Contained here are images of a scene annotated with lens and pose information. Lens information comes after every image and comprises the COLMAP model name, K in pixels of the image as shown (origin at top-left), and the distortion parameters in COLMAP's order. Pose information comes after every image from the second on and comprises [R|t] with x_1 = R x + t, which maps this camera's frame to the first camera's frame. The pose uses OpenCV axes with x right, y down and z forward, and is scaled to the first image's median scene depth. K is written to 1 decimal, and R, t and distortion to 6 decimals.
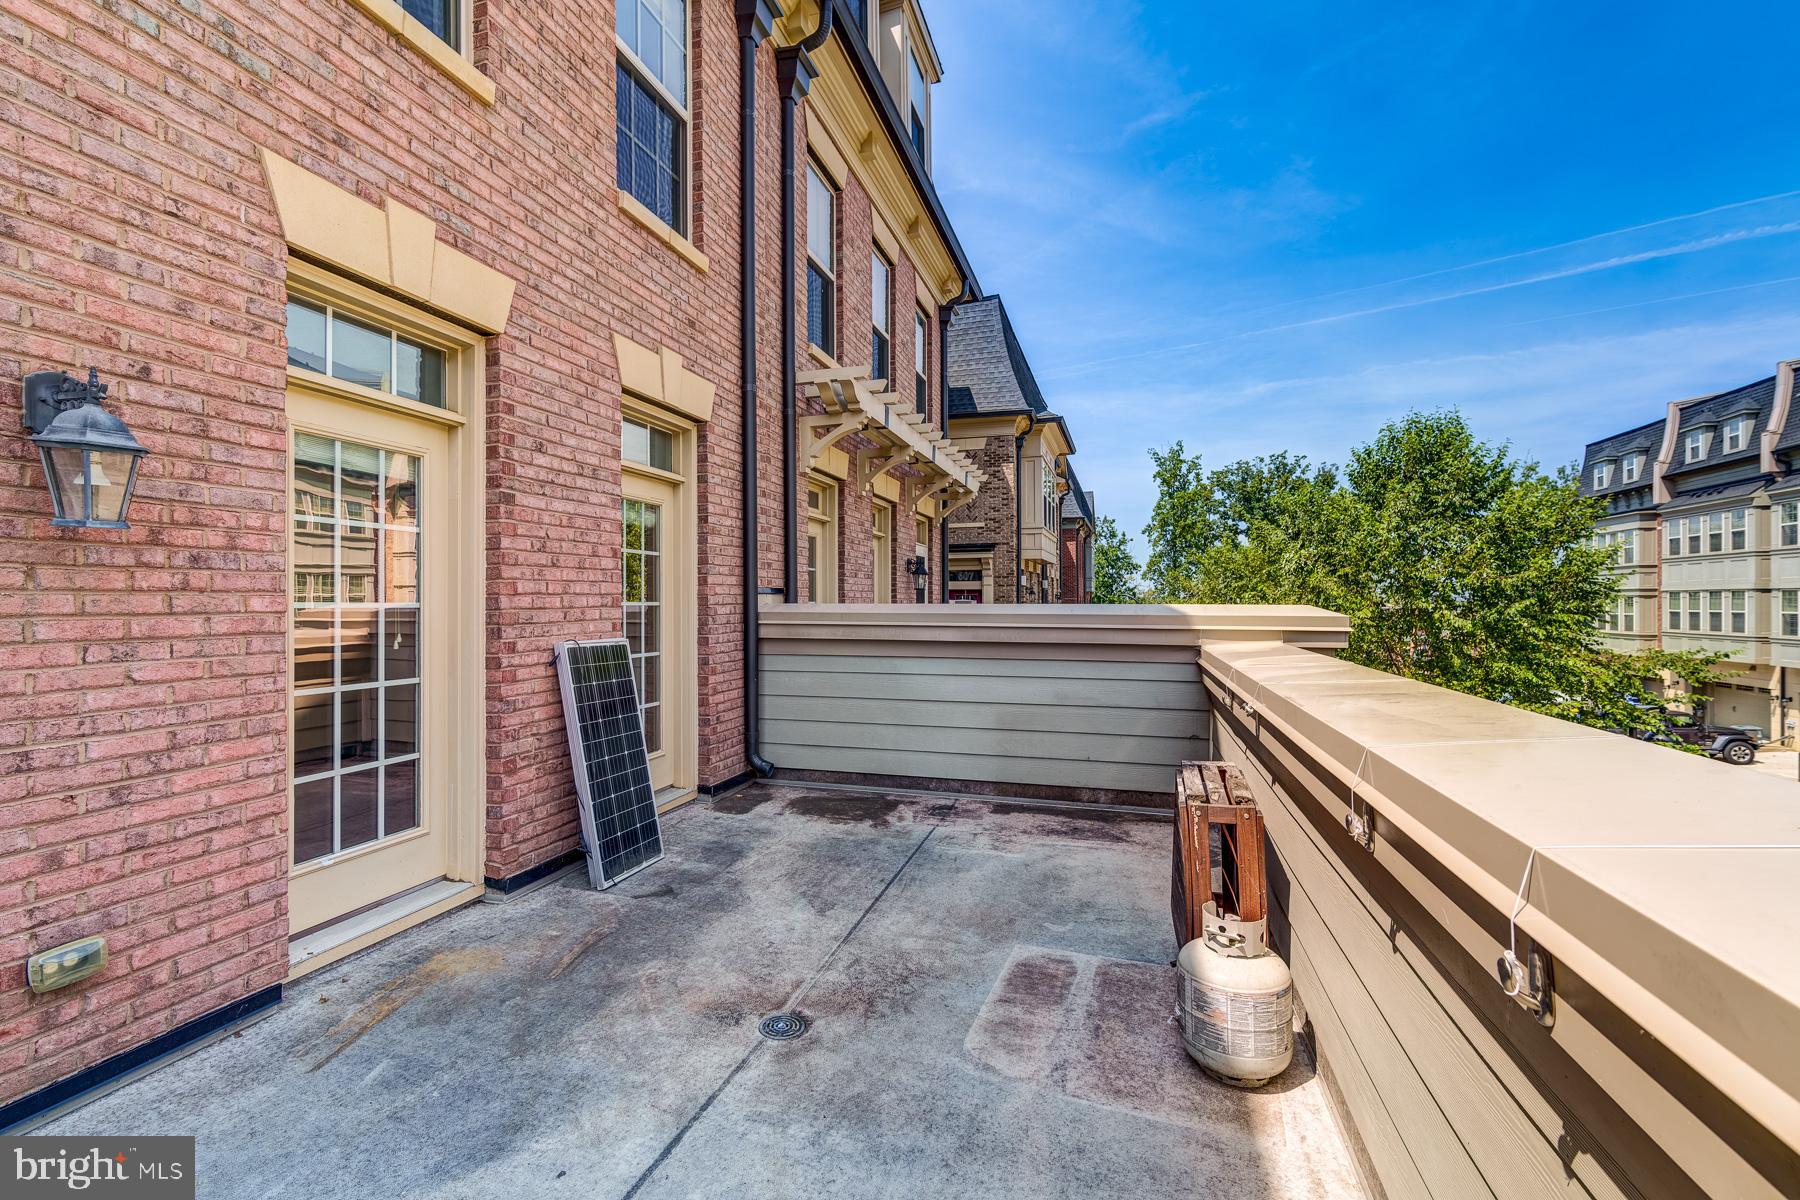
lens RADIAL K [[778.0, 0, 897.0], [0, 778.0, 598.7], [0, 0, 1]] dist [0.002008, -0.000087]
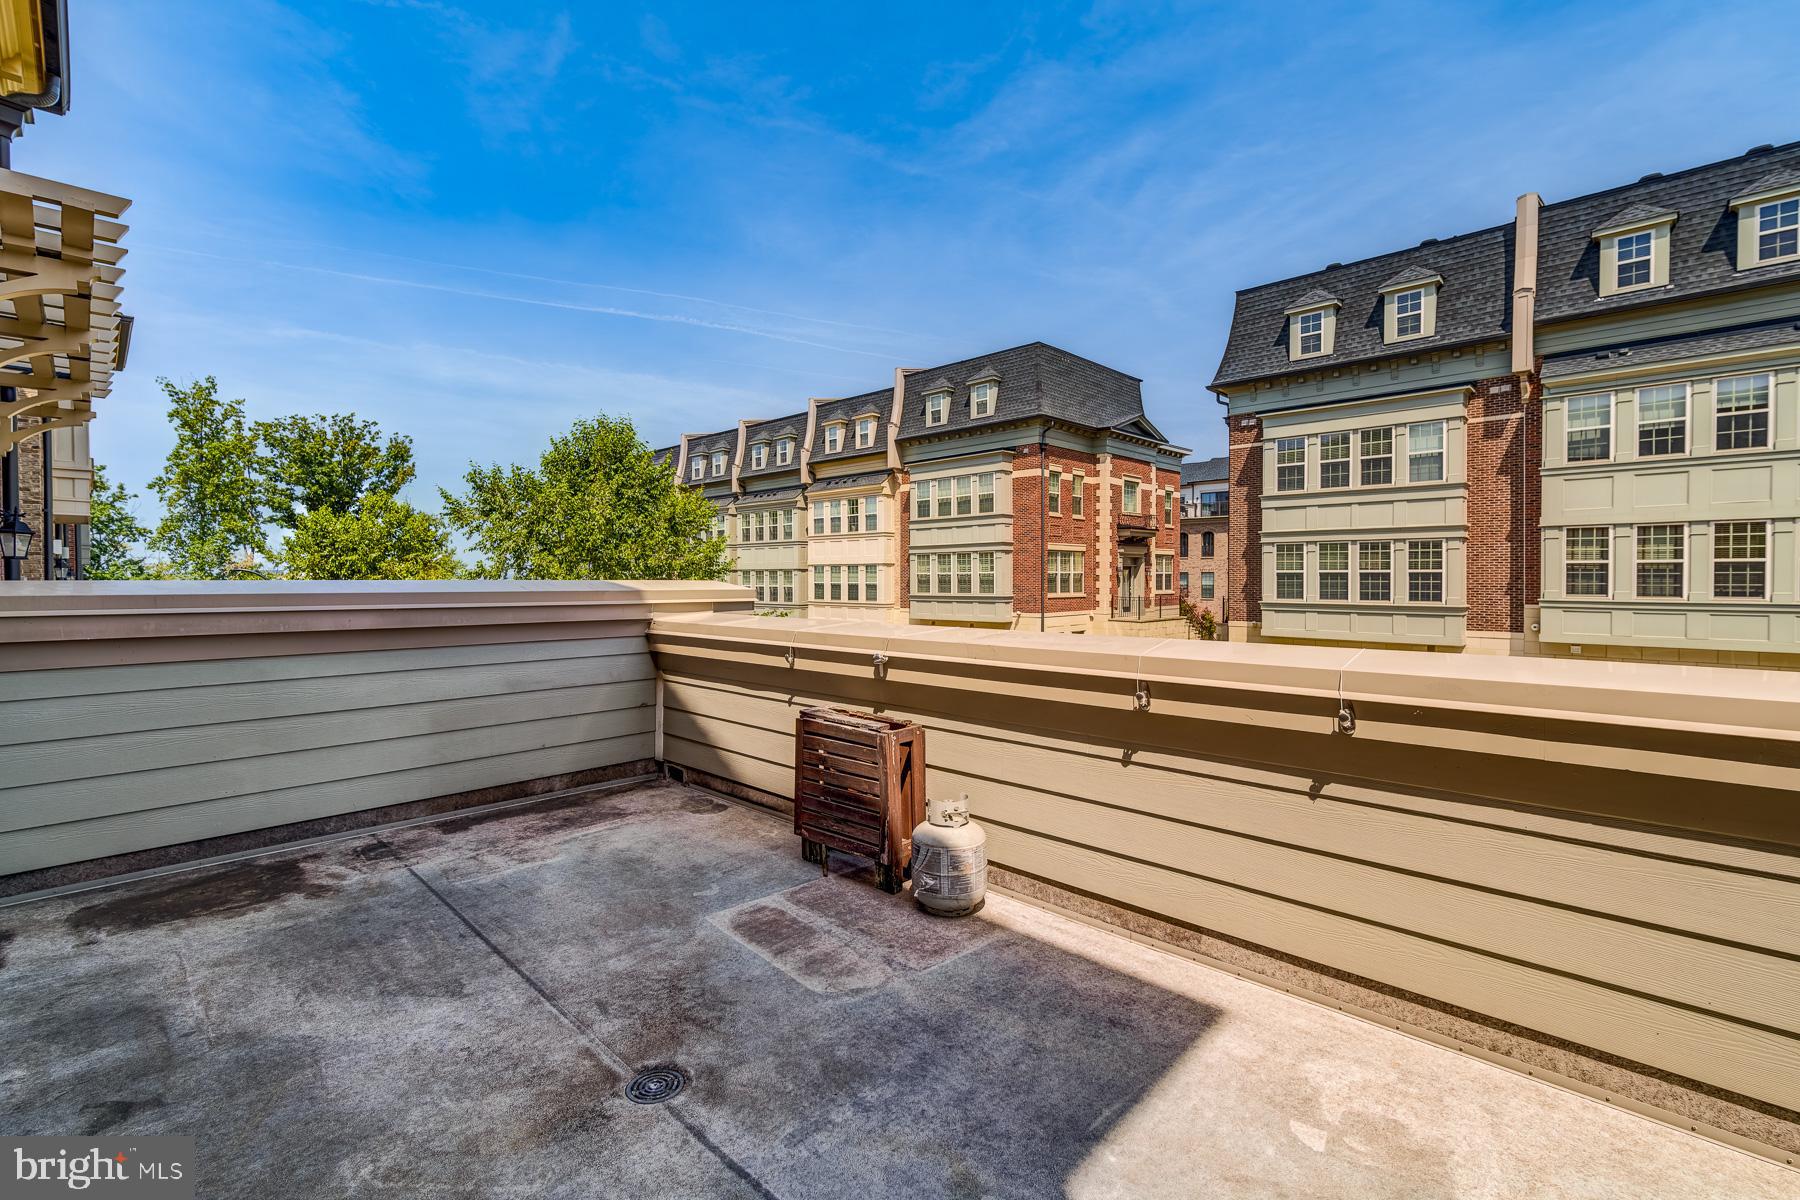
lens RADIAL K [[778.0, 0, 897.0], [0, 778.0, 598.7], [0, 0, 1]] dist [0.002008, -0.000087]
pose [[0.458856, -0.023003, 0.888213, -0.434894], [-0.002806, 0.999622, 0.027338, 0.002667], [-0.888506, -0.015037, 0.458618, 0.227517]]
